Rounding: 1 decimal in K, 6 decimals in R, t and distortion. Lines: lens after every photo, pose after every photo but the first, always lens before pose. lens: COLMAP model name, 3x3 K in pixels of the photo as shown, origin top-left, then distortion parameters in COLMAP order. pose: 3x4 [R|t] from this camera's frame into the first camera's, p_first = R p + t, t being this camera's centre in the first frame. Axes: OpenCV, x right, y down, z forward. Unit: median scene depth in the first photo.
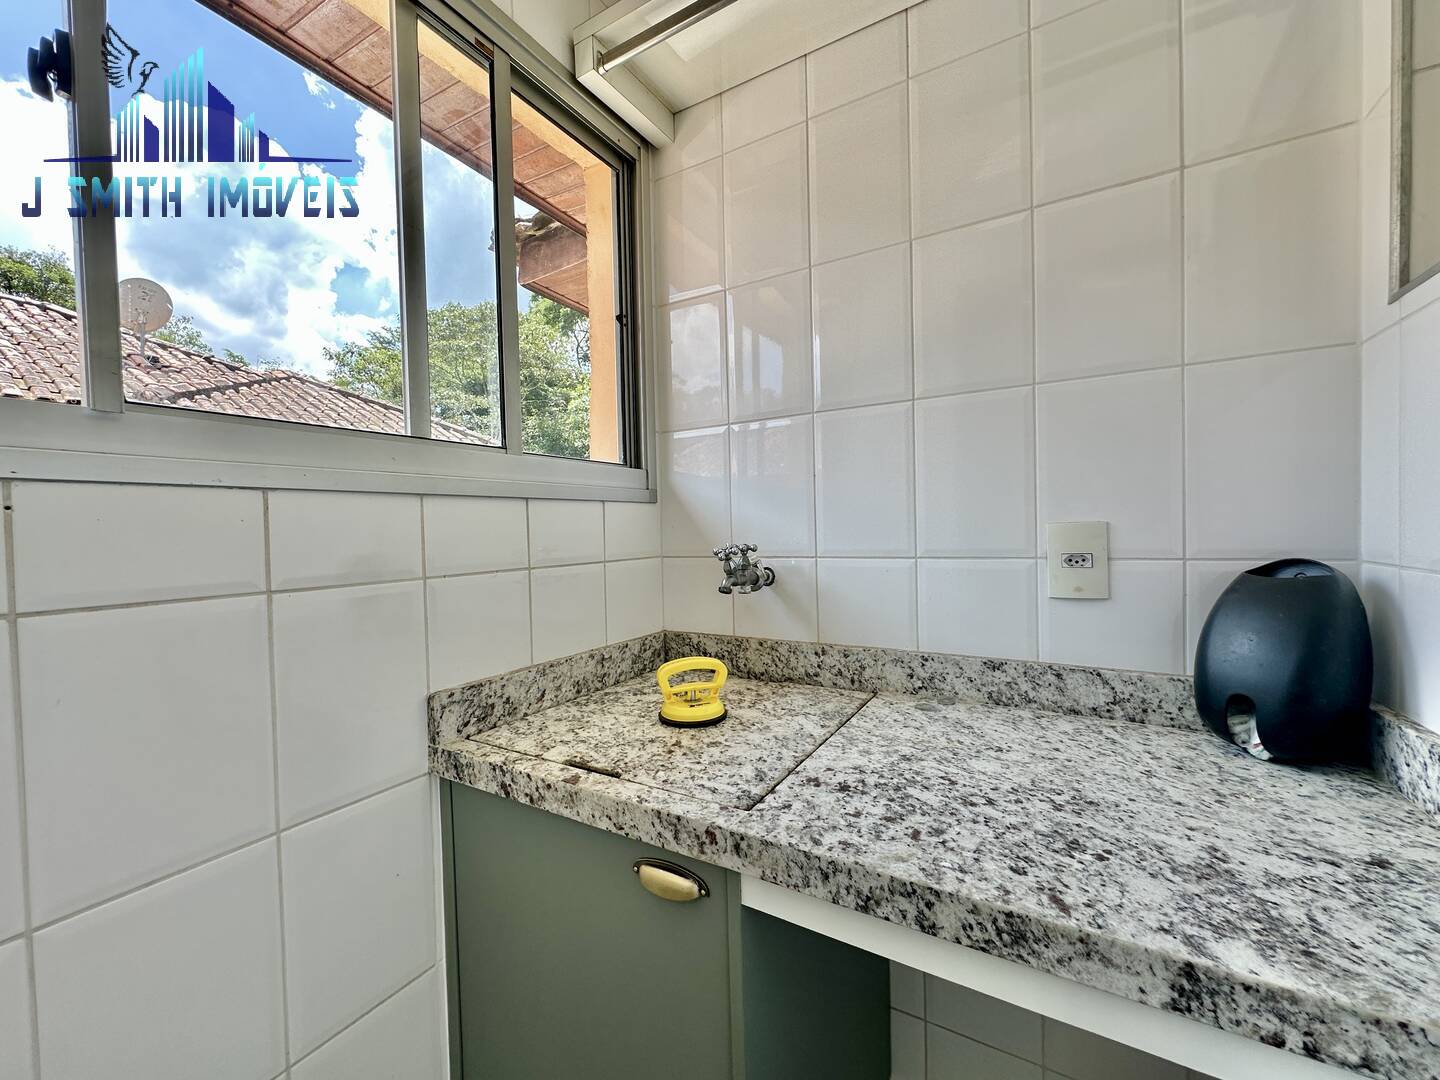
lens RADIAL K [[570.9, 0, 724.5], [0, 570.9, 543.7], [0, 0, 1]] dist [-0.004146, 0.000064]
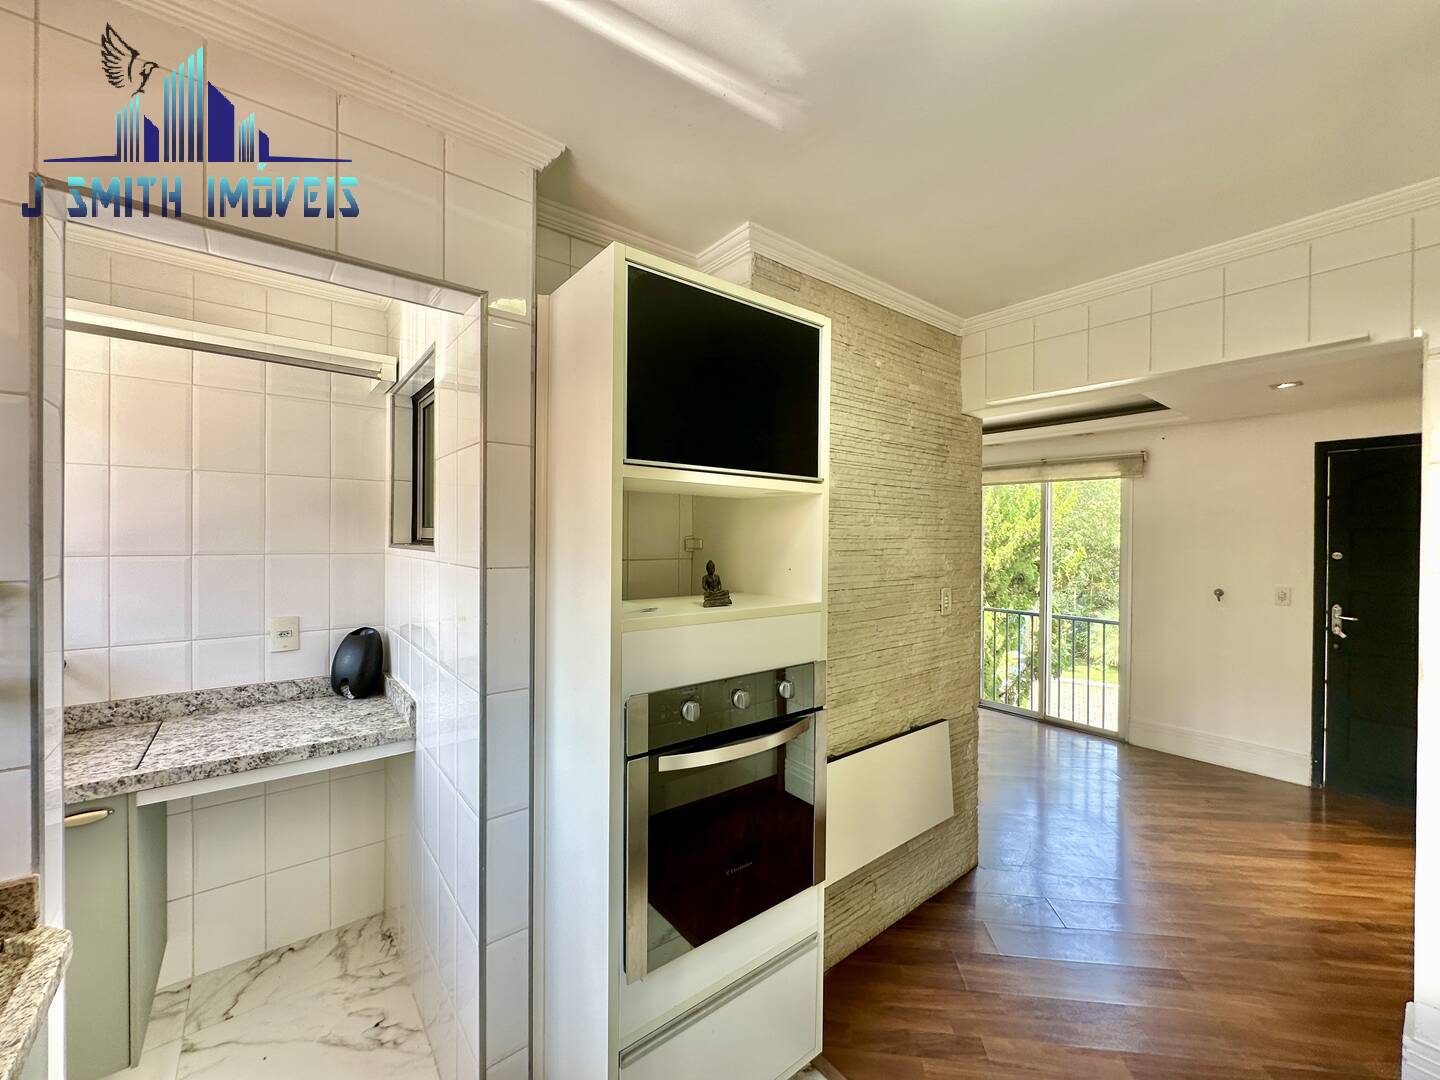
lens RADIAL K [[576.9, 0, 721.0], [0, 576.9, 537.2], [0, 0, 1]] dist [-0.001865, 0.000263]
pose [[0.355551, 0.024597, 0.934333, -1.164517], [0.007084, 0.999554, -0.029009, -0.351715], [-0.934630, 0.016933, 0.355219, -1.836372]]
